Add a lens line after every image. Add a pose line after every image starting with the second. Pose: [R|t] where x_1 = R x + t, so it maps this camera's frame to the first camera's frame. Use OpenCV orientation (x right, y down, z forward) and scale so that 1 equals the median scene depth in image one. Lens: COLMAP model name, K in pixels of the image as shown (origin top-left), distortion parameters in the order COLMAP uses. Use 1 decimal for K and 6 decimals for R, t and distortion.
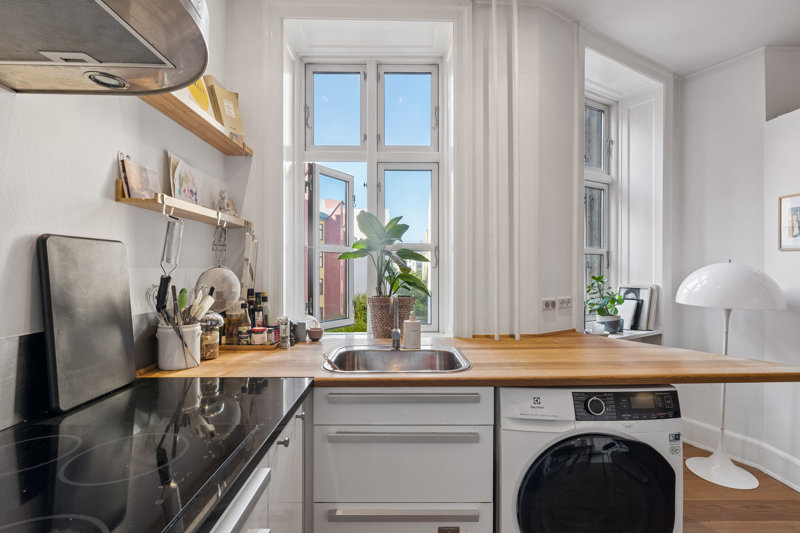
lens RADIAL K [[376.7, 0, 405.6], [0, 376.7, 270.5], [0, 0, 1]] dist [-0.003854, 0.001280]
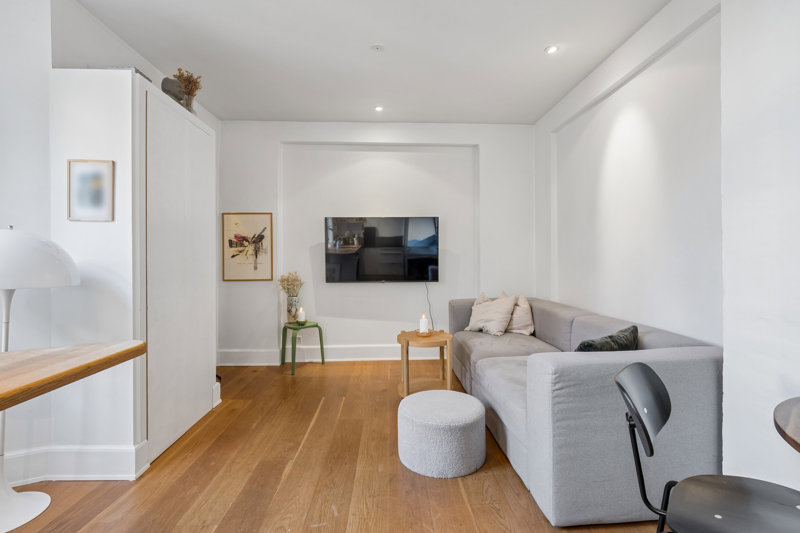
lens RADIAL K [[376.7, 0, 398.2], [0, 376.7, 260.5], [0, 0, 1]] dist [-0.003854, 0.001280]
pose [[-0.008511, 0.000461, 0.999964, 0.094683], [0.000159, 1.000000, -0.000459, 0.039639], [-0.999964, 0.000155, -0.008511, 0.213955]]
